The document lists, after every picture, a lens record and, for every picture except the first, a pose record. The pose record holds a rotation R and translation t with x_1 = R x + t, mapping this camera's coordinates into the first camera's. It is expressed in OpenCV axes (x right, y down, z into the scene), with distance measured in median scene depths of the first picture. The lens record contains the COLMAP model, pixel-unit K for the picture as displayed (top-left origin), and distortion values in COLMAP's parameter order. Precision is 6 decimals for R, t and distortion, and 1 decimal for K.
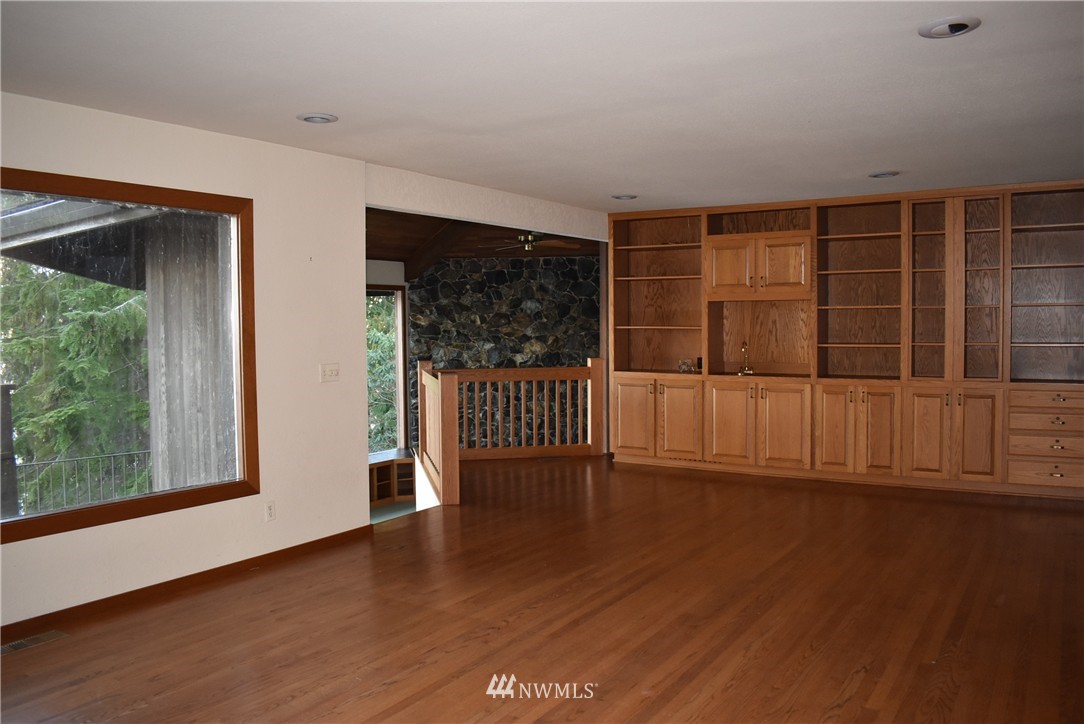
lens RADIAL K [[852.8, 0, 542.1], [0, 852.8, 368.6], [0, 0, 1]] dist [-0.095427, 0.015229]
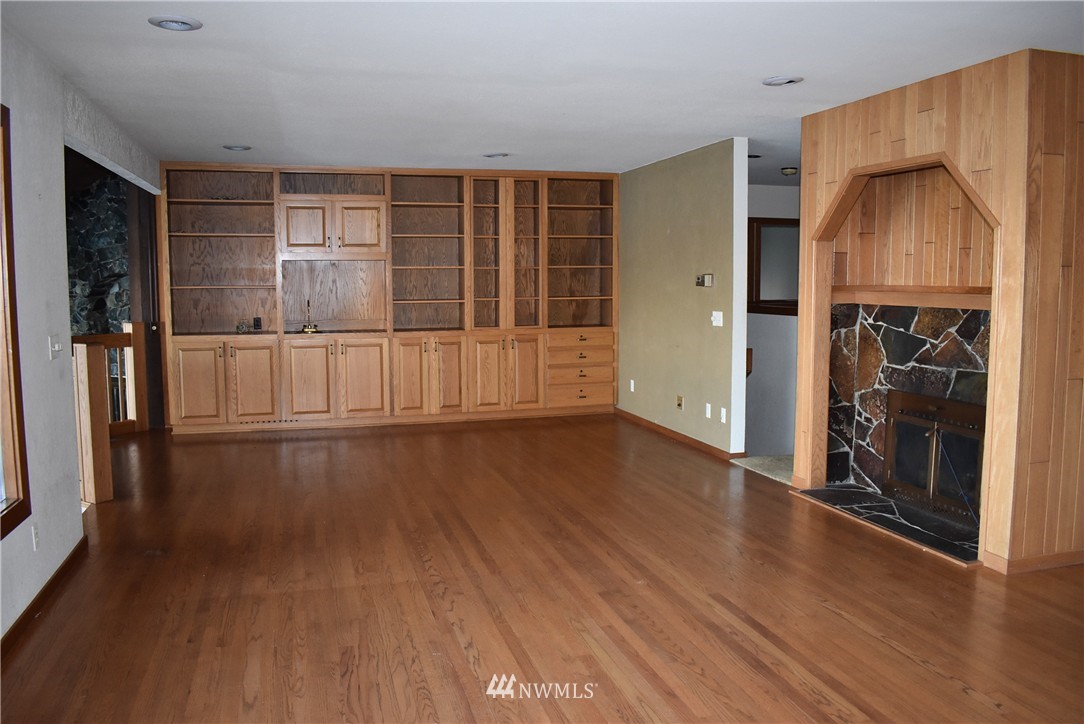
lens RADIAL K [[852.8, 0, 541.7], [0, 852.8, 364.4], [0, 0, 1]] dist [-0.095427, 0.015229]
pose [[0.656769, -0.068771, 0.750950, -0.404087], [0.038496, 0.997592, 0.057691, -0.003449], [-0.753109, -0.008981, 0.657834, 0.138694]]
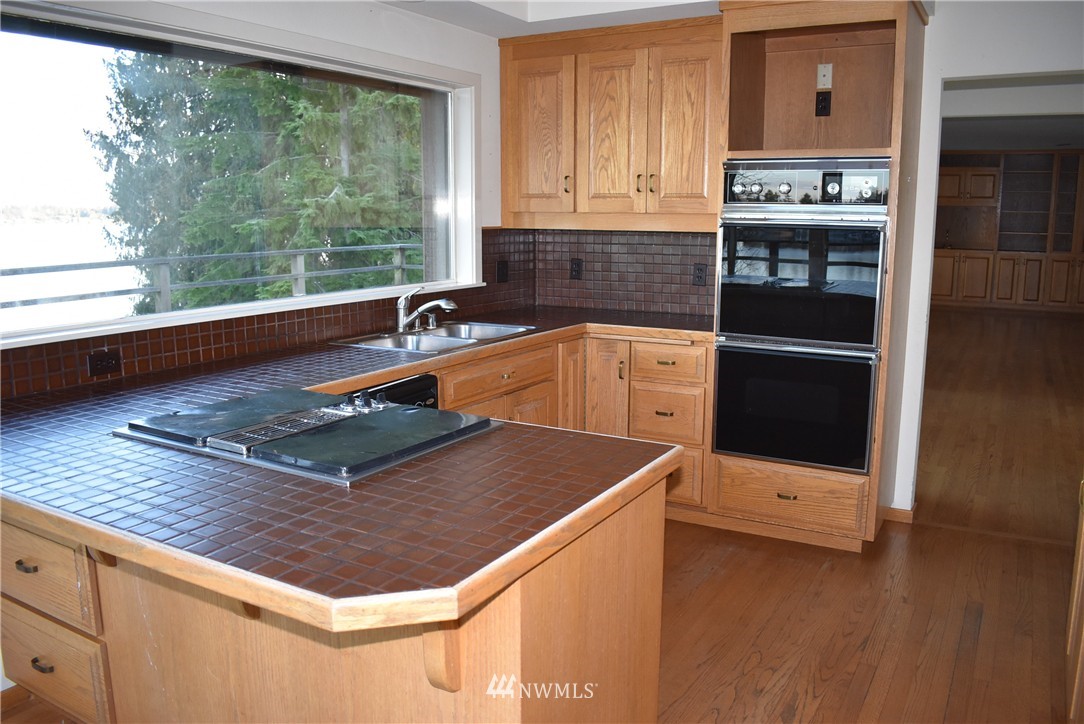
lens RADIAL K [[852.8, 0, 545.6], [0, 852.8, 363.9], [0, 0, 1]] dist [-0.095427, 0.015229]
pose [[0.997991, 0.003852, 0.063242, -0.791927], [-0.011628, 0.992333, 0.123044, 0.046960], [-0.062283, -0.123532, 0.990384, -0.759664]]
